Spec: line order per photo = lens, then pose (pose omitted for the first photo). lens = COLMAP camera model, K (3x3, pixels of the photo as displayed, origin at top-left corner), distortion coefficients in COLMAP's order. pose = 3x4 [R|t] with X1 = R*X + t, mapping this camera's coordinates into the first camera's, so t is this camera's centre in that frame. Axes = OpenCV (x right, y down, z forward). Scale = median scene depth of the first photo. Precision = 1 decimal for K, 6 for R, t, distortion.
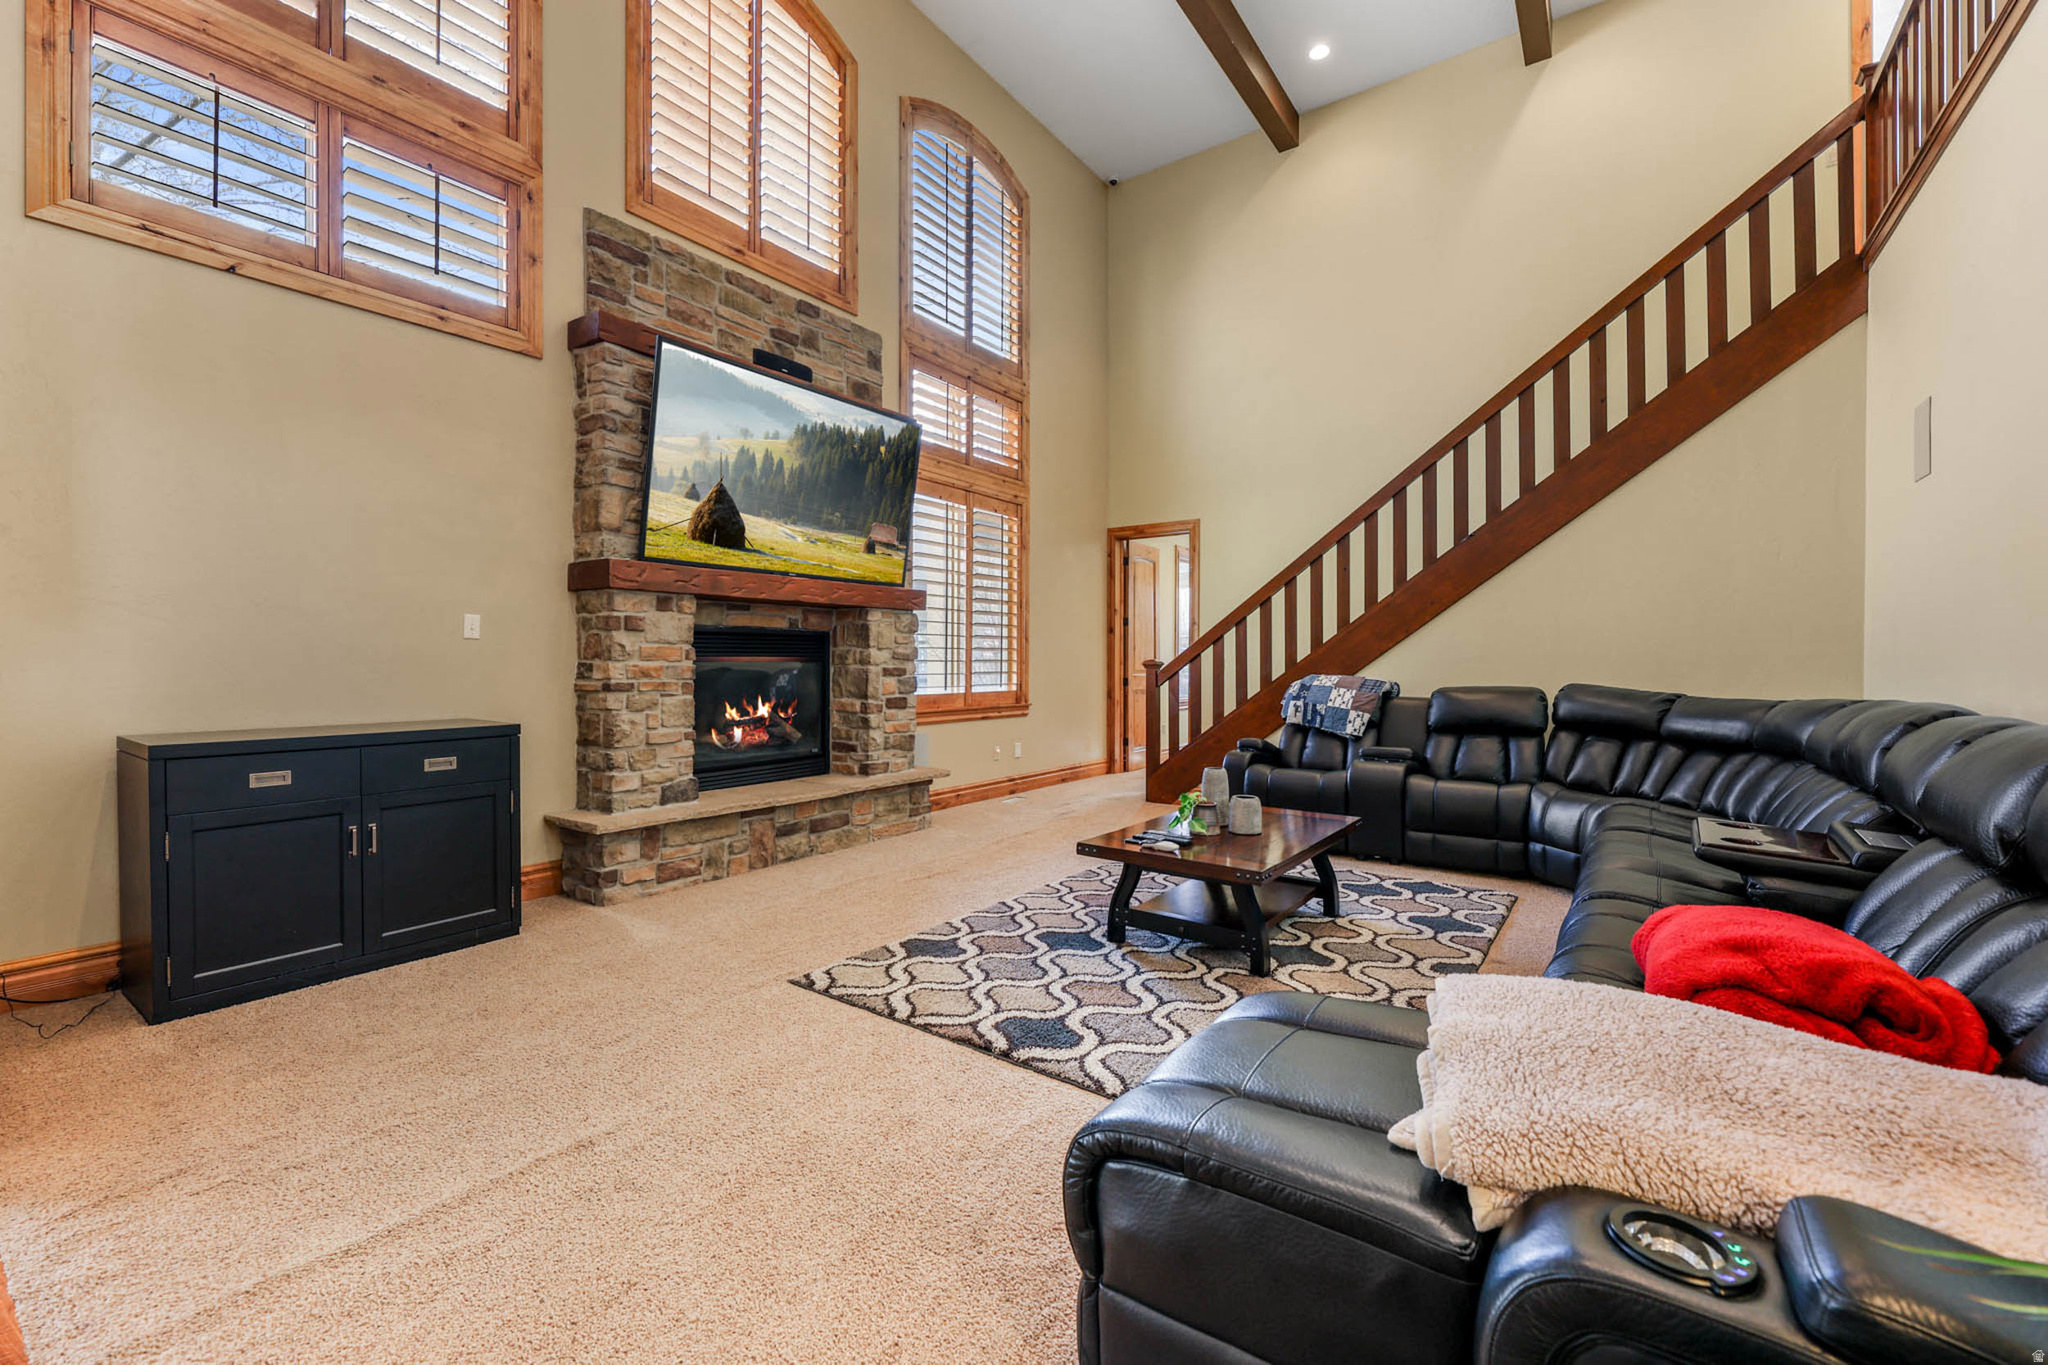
lens RADIAL K [[837.8, 0, 1017.0], [0, 837.8, 661.0], [0, 0, 1]] dist [0.001267, 0.000064]
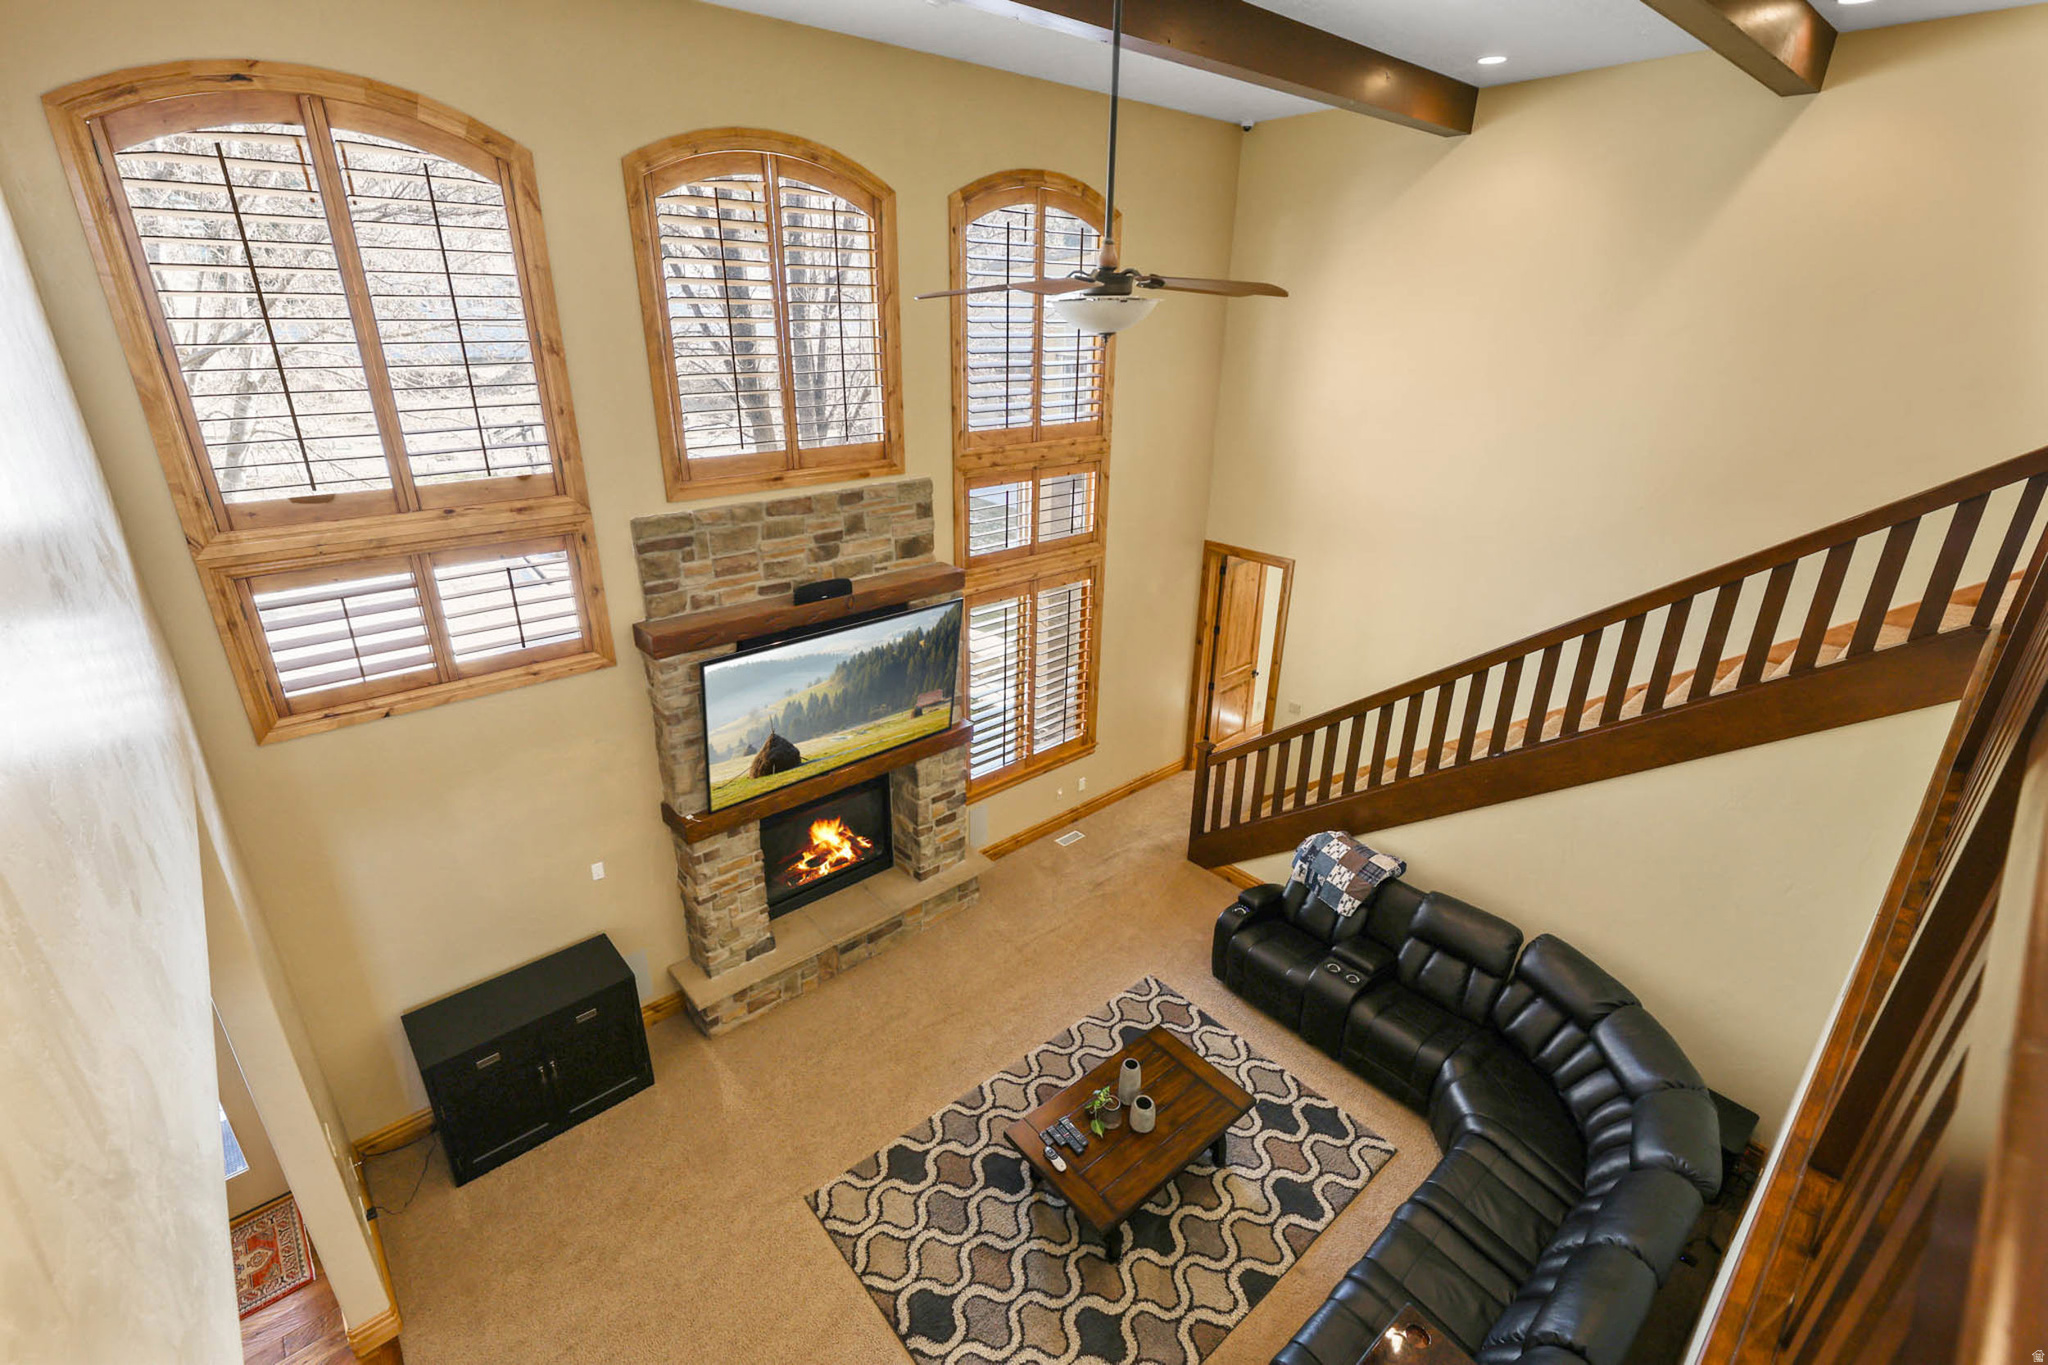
lens RADIAL K [[900.7, 0, 1028.4], [0, 900.7, 660.9], [0, 0, 1]] dist [-0.000029, -0.000187]
pose [[0.975562, 0.092885, -0.199125, 0.271530], [-0.013660, 0.930138, 0.366957, -0.849999], [0.219298, -0.355269, 0.908676, -0.048217]]
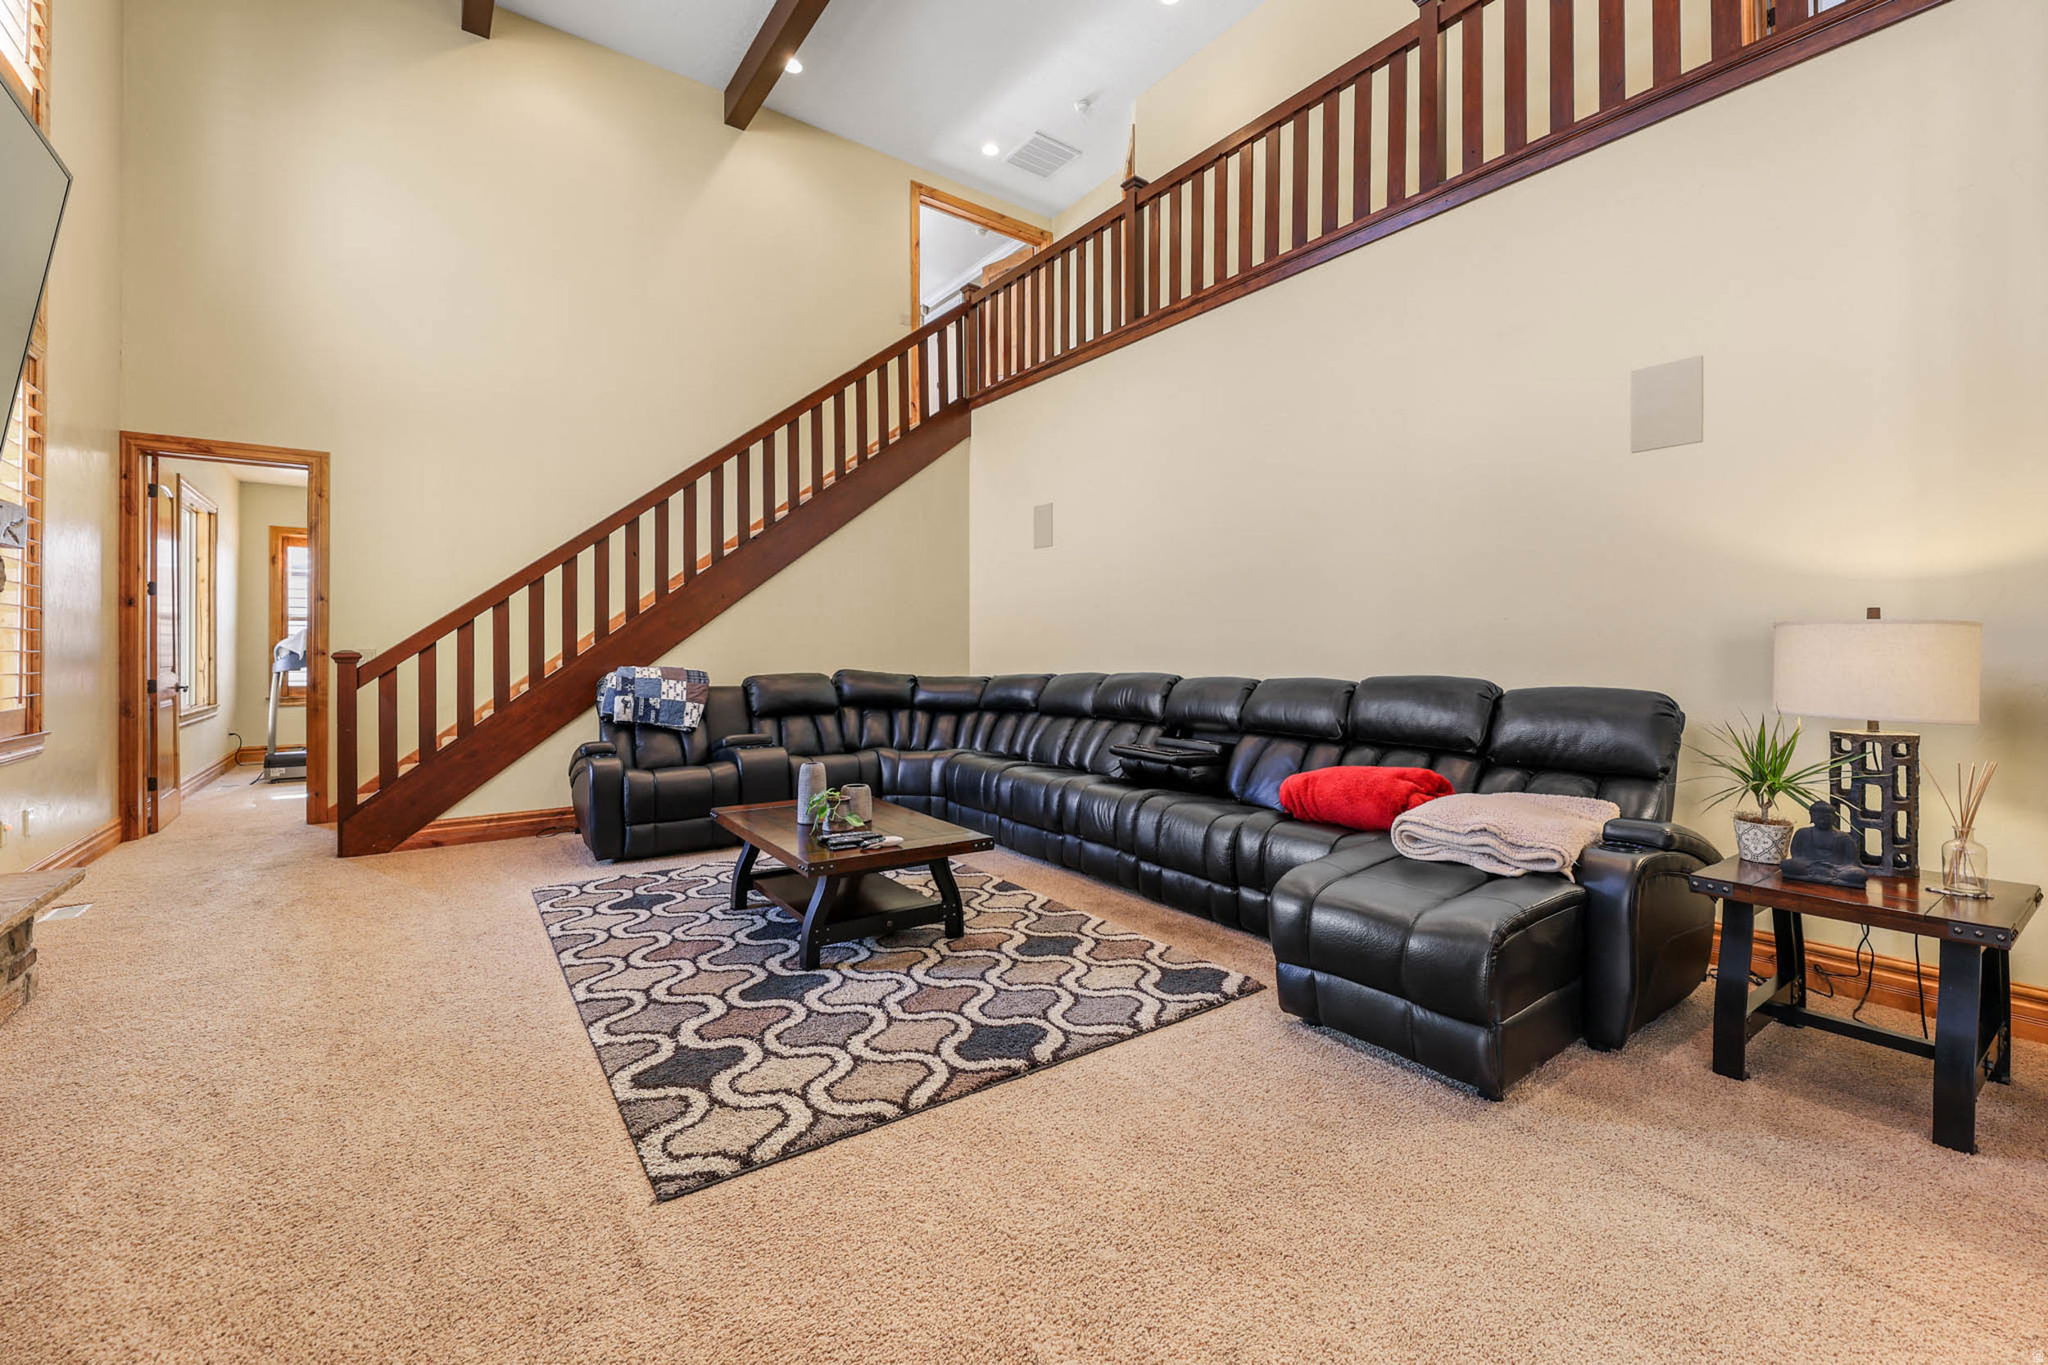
lens RADIAL K [[851.7, 0, 1027.6], [0, 851.7, 643.7], [0, 0, 1]] dist [-0.000939, -0.000202]
pose [[0.309667, 0.007611, 0.950815, -0.558990], [0.002016, 0.999960, -0.008661, 0.000392], [-0.950843, 0.004599, 0.309639, 0.422284]]
